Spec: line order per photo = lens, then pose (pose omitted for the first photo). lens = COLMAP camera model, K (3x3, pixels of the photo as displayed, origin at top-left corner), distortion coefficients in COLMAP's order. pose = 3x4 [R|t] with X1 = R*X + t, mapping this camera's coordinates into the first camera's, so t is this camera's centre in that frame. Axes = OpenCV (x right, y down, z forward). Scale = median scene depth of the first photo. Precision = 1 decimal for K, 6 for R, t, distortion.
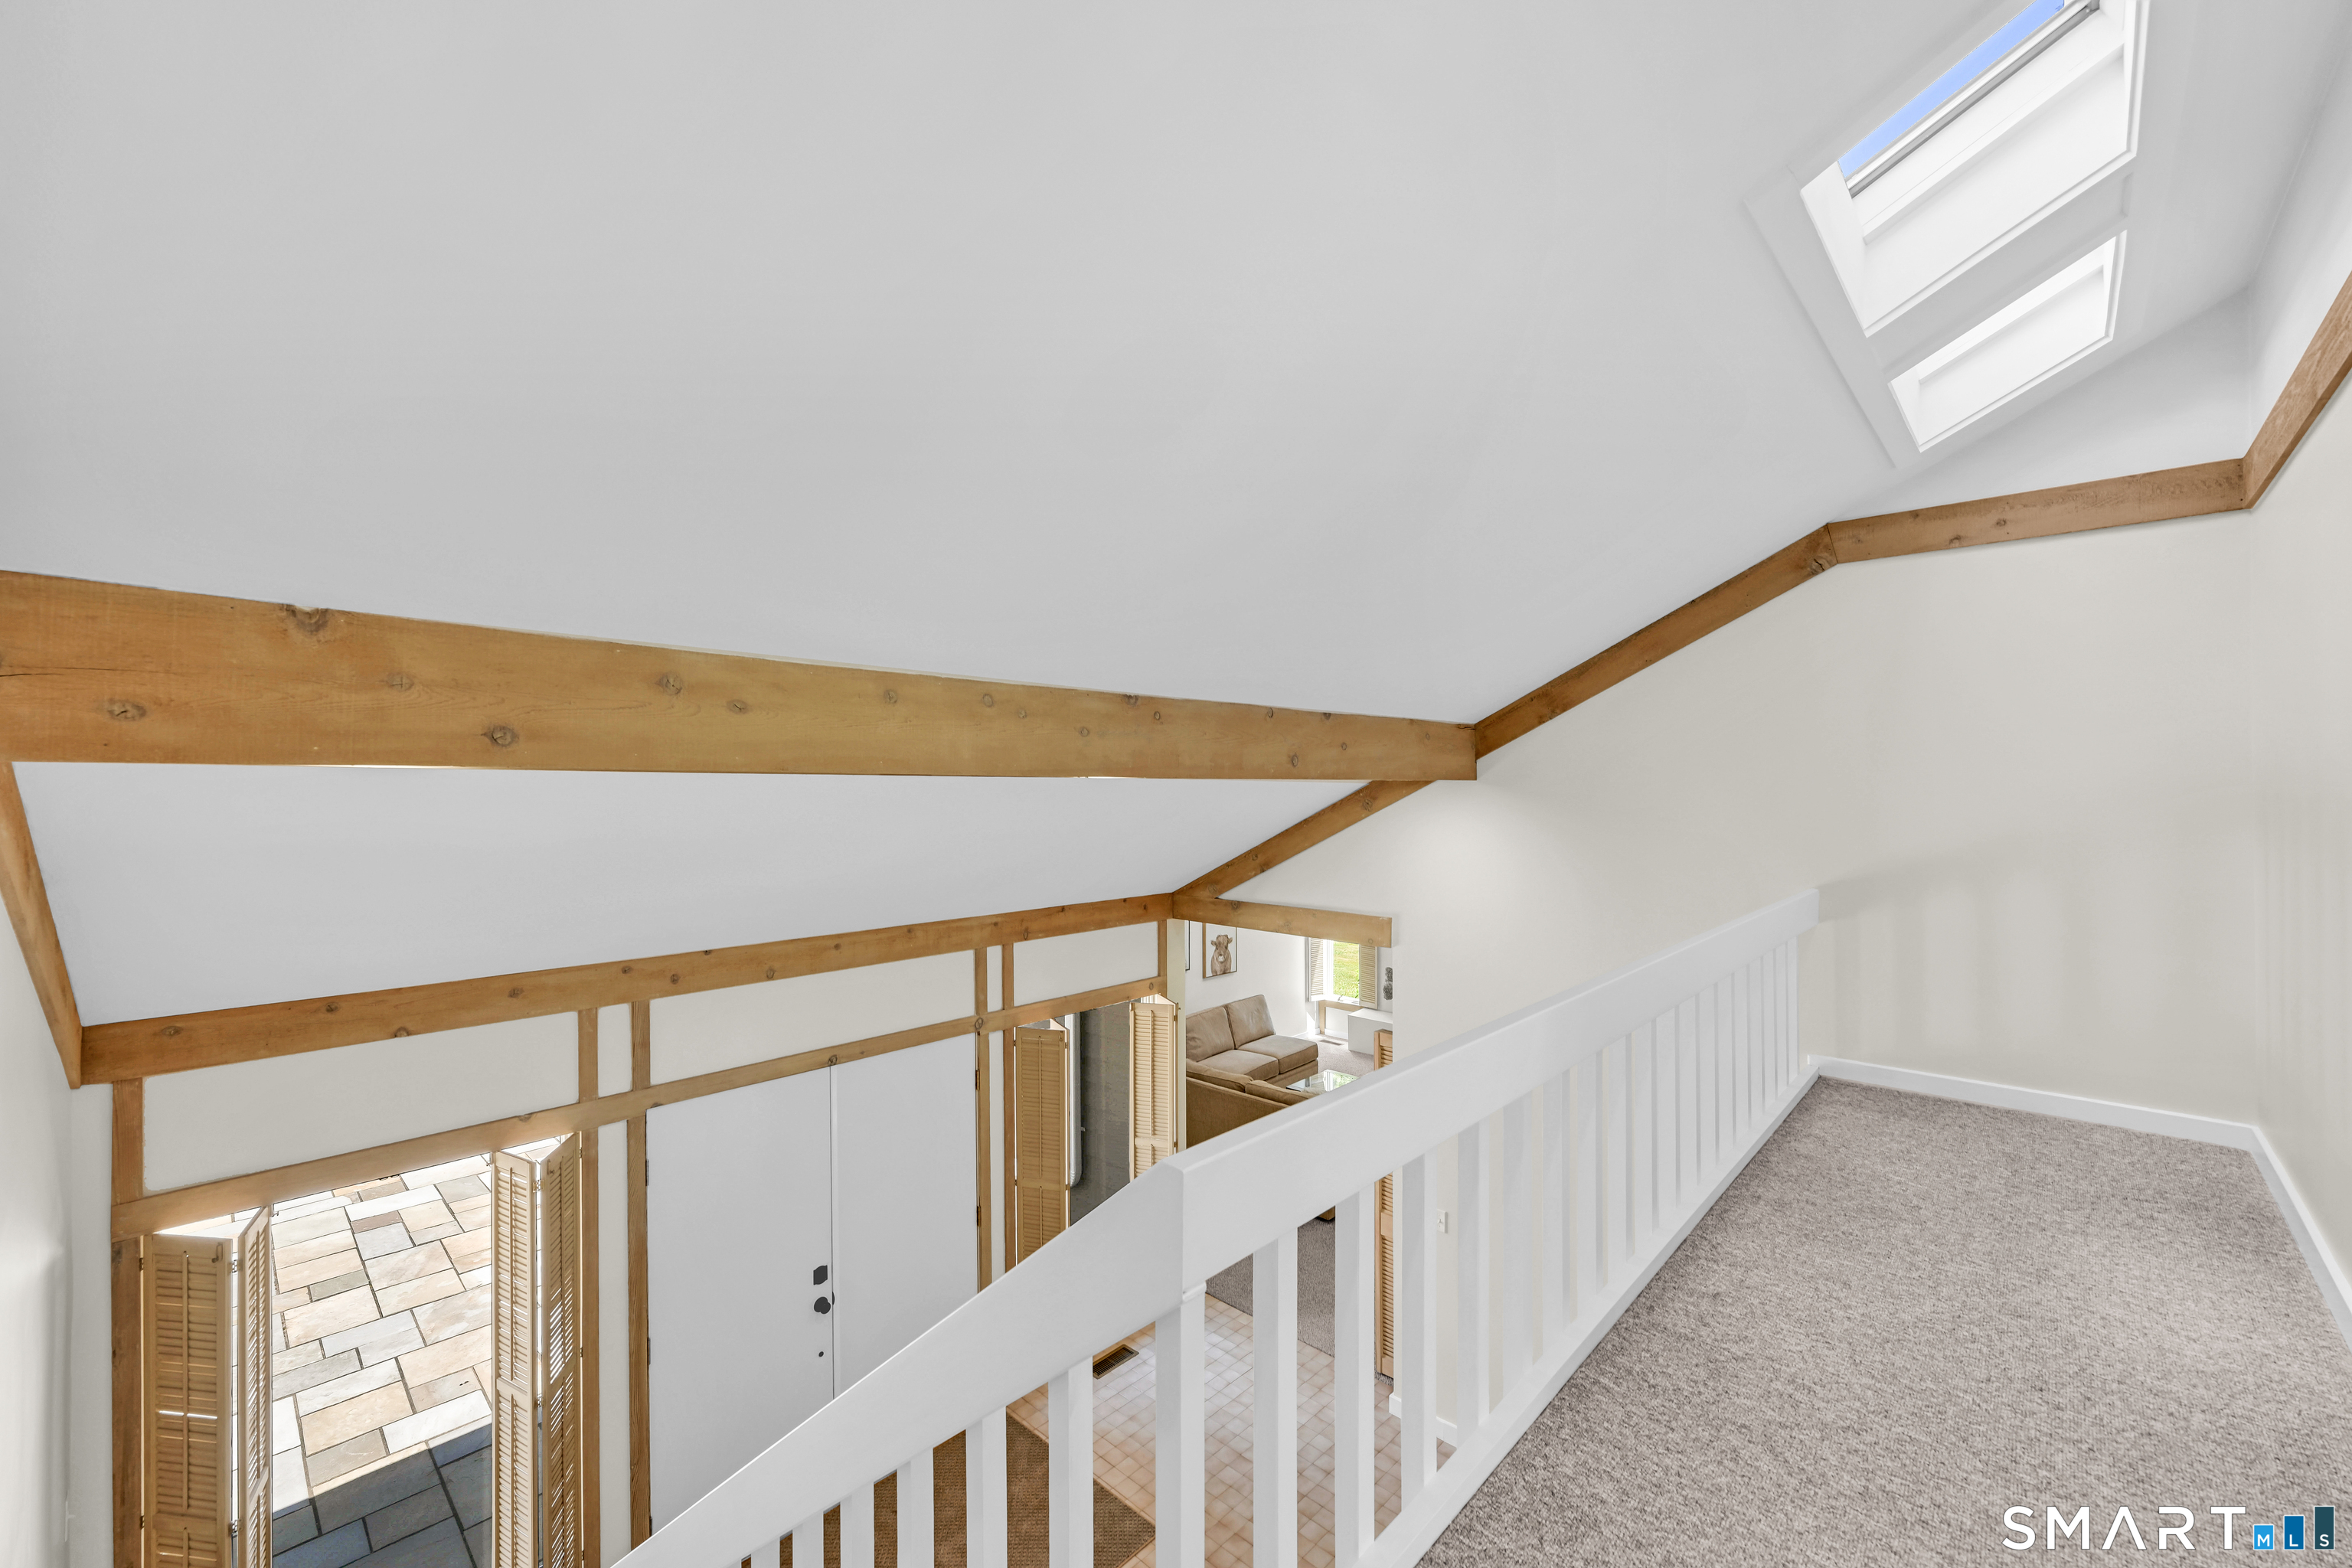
lens RADIAL K [[943.7, 0, 1173.5], [0, 943.7, 775.3], [0, 0, 1]] dist [-0.001842, -0.000009]
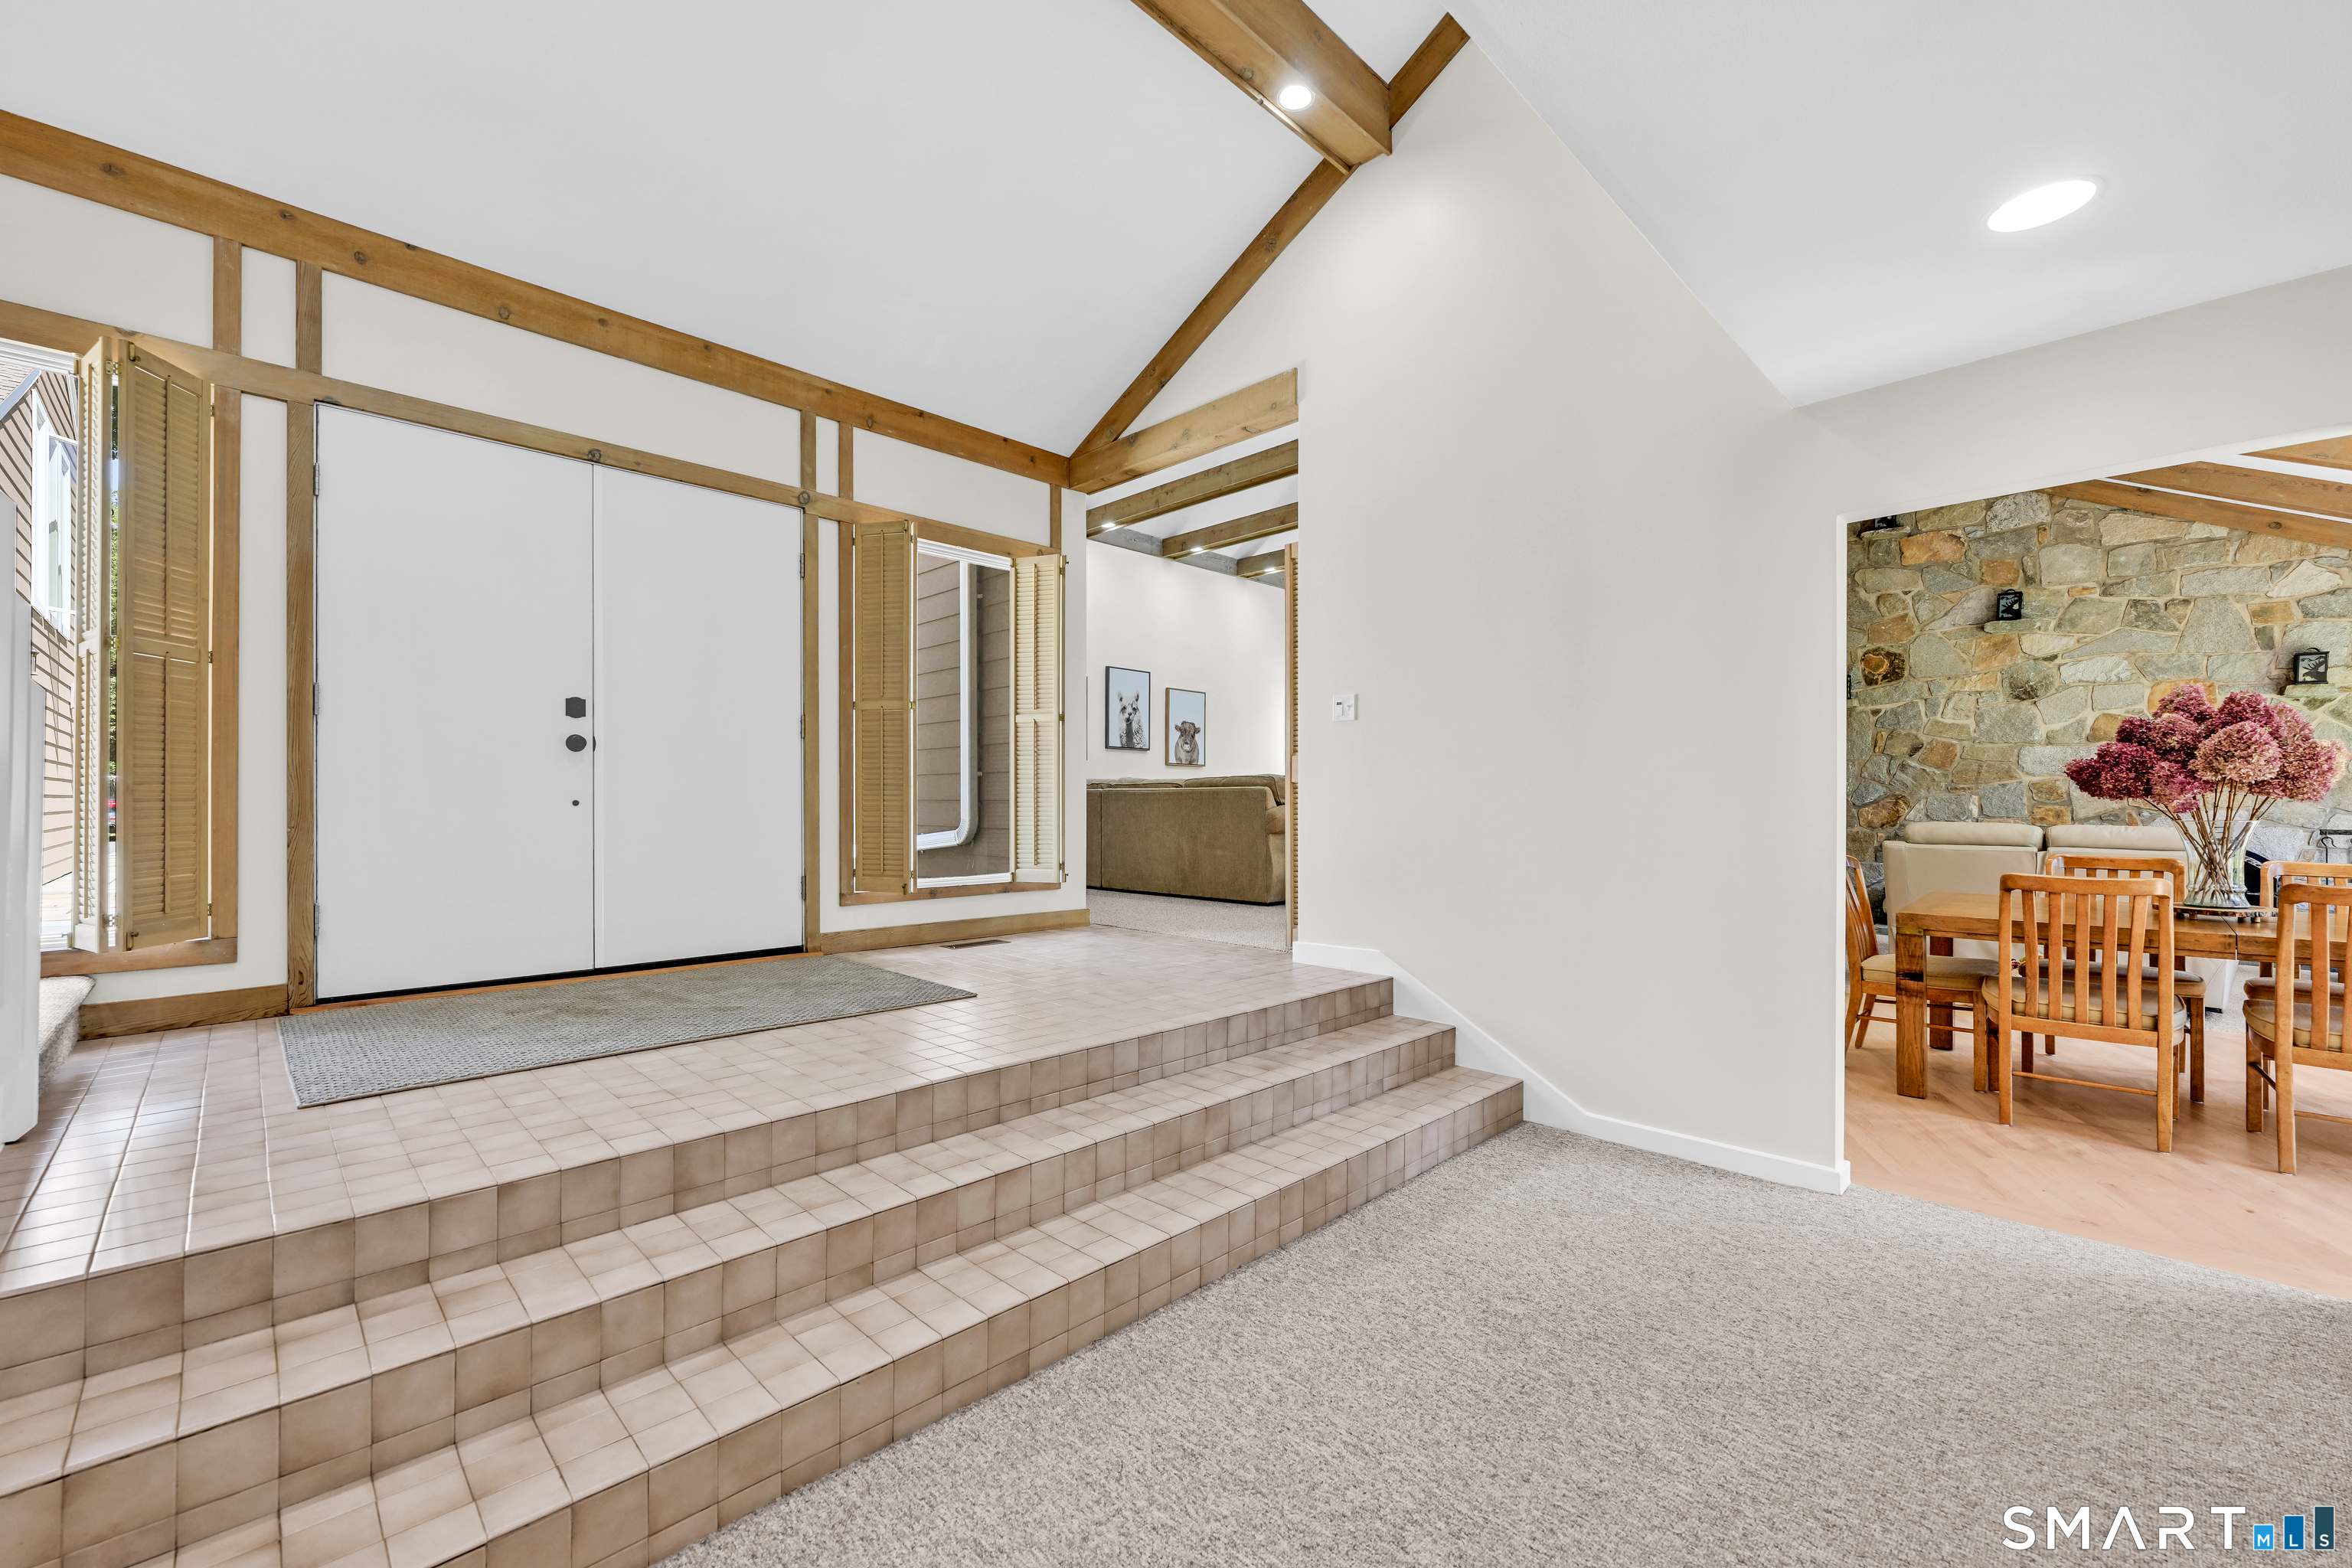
lens RADIAL K [[943.7, 0, 1175.5], [0, 943.7, 799.3], [0, 0, 1]] dist [-0.001842, -0.000009]
pose [[0.999411, 0.001841, -0.034271, 0.151662], [-0.001852, 0.999998, -0.000282, 0.523367], [0.034271, 0.000345, 0.999413, 0.168734]]
